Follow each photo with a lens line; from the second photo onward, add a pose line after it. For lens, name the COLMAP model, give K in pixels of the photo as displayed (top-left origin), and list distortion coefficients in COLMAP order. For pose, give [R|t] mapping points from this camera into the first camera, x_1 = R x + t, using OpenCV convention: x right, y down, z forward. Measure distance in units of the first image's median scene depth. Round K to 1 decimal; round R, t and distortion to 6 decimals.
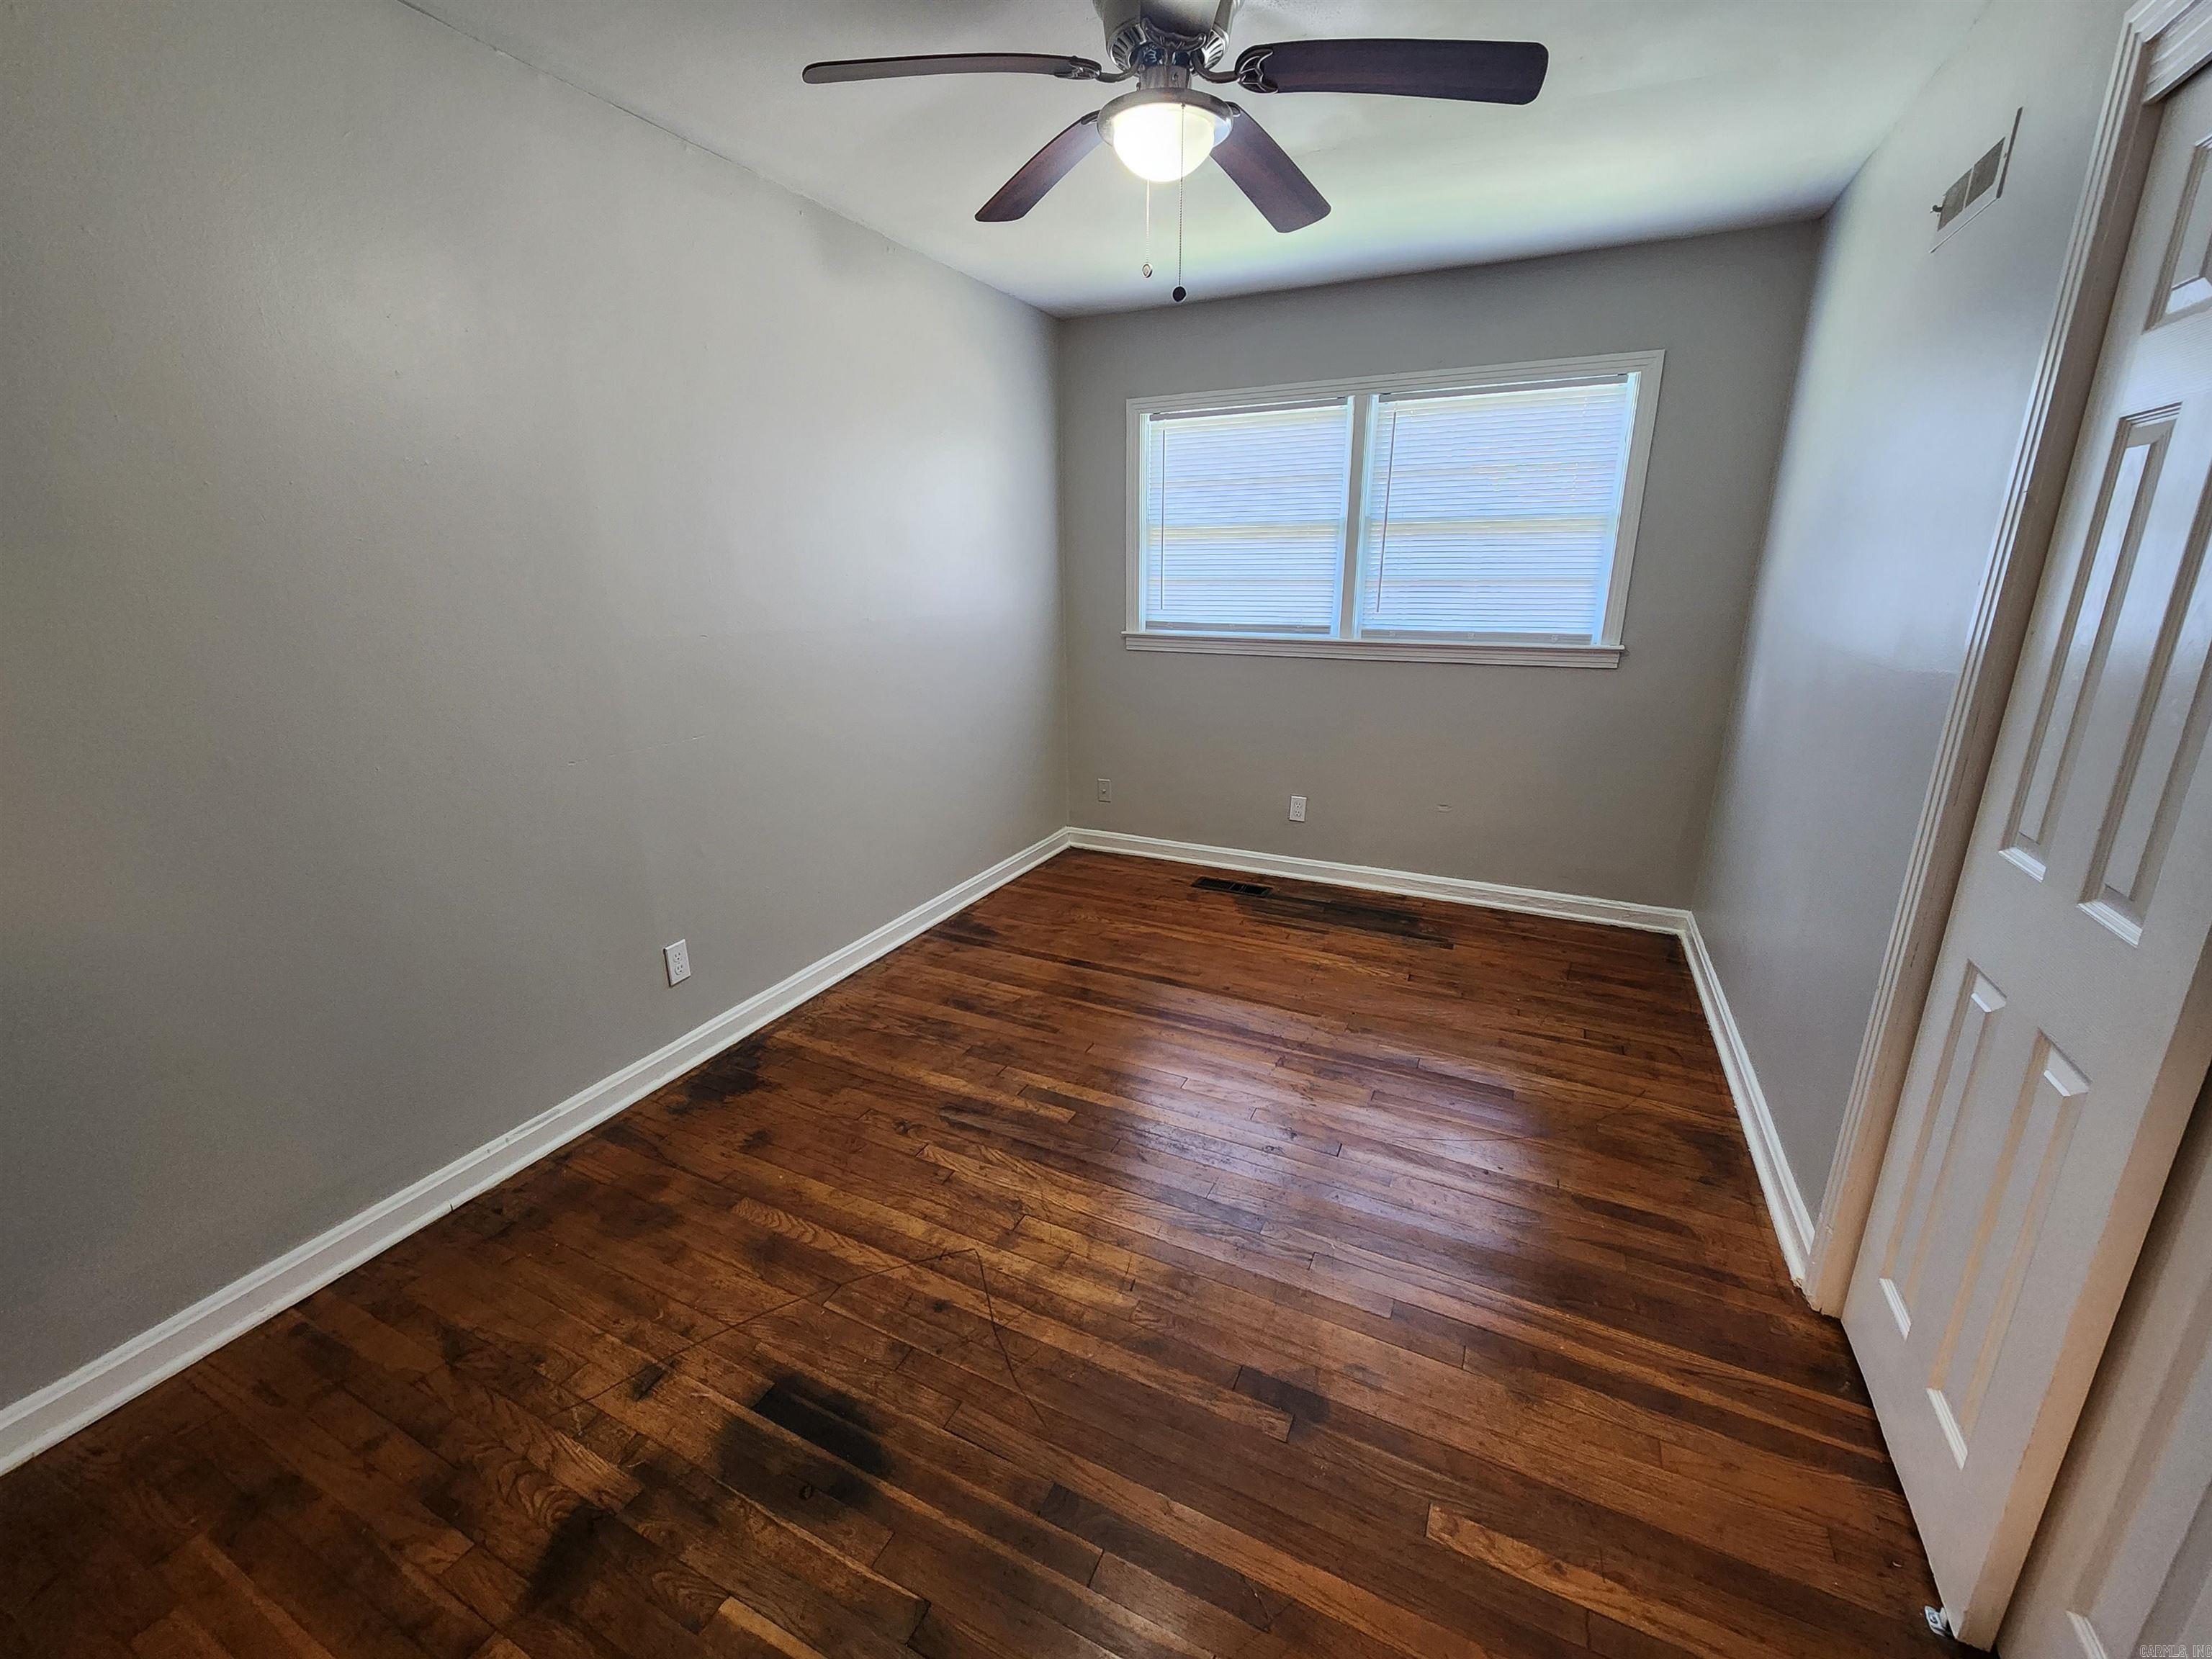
lens RADIAL K [[908.3, 0, 1089.3], [0, 908.3, 820.6], [0, 0, 1]] dist [0.004395, -0.003091]
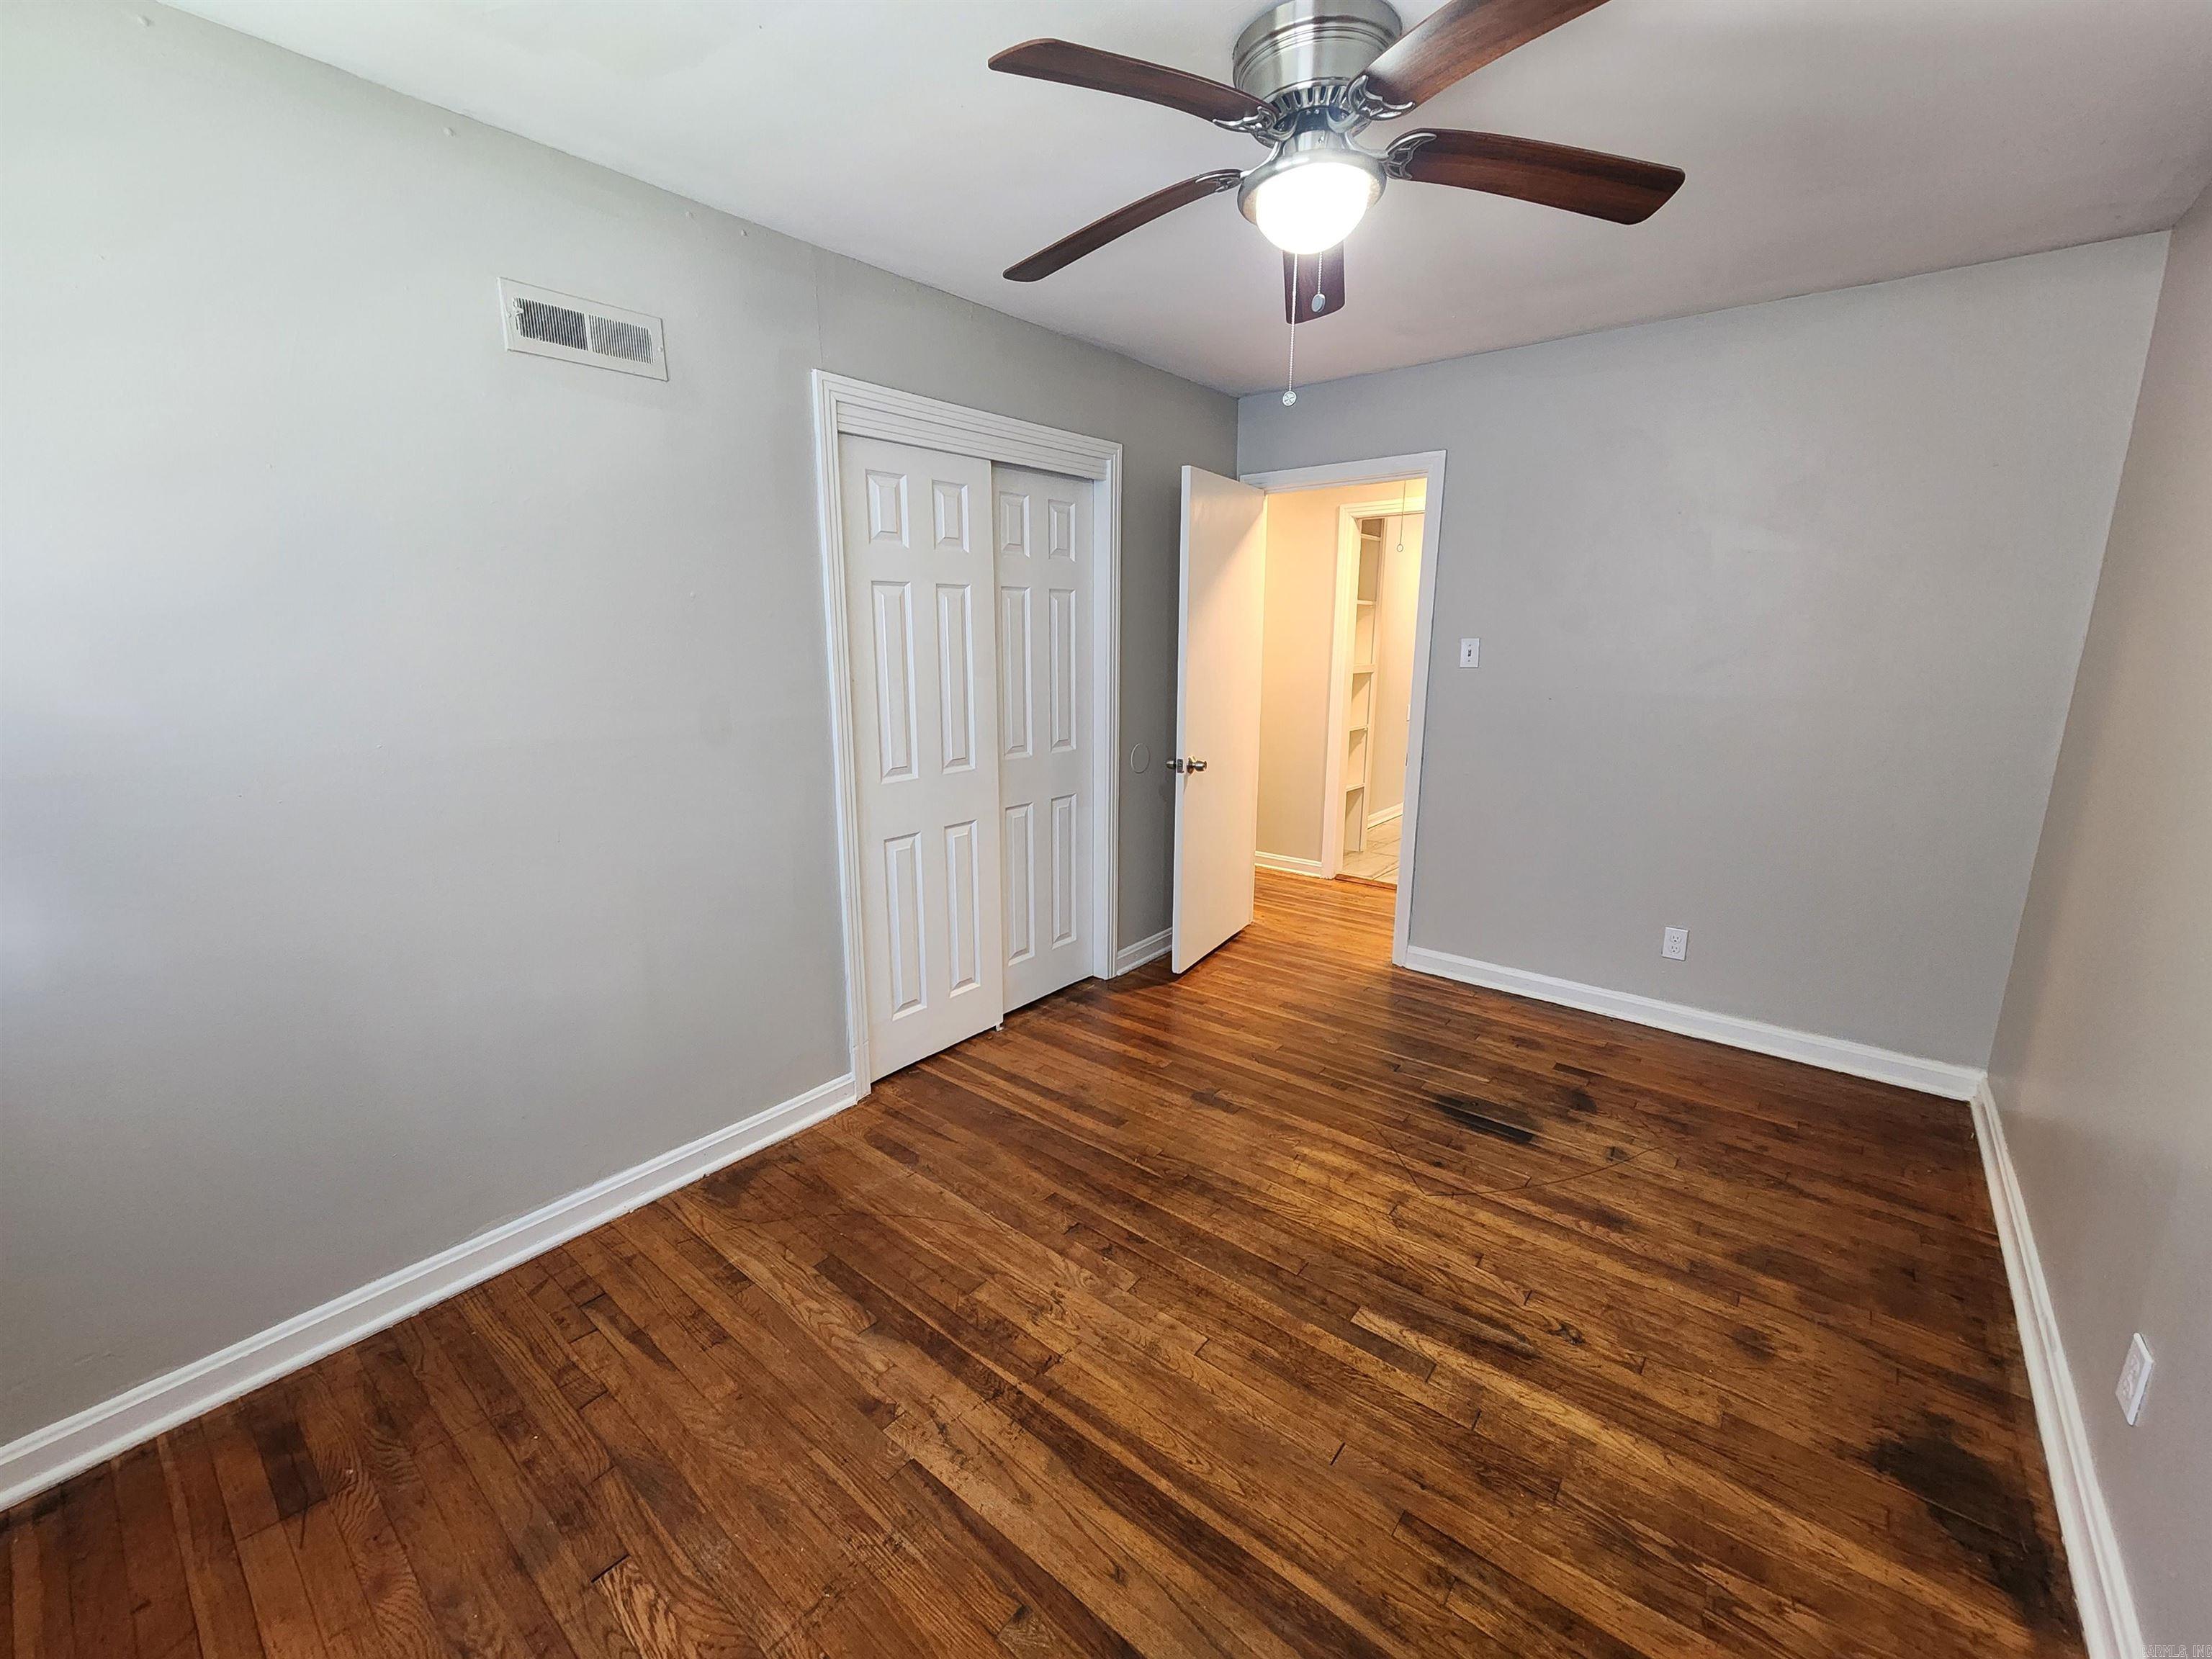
lens RADIAL K [[908.3, 0, 1089.3], [0, 908.3, 820.6], [0, 0, 1]] dist [0.004395, -0.003091]
pose [[-0.972869, -0.041732, 0.227560, 0.056735], [0.070214, 0.883946, 0.462287, -0.569967], [-0.220443, 0.465722, -0.857034, 1.909107]]
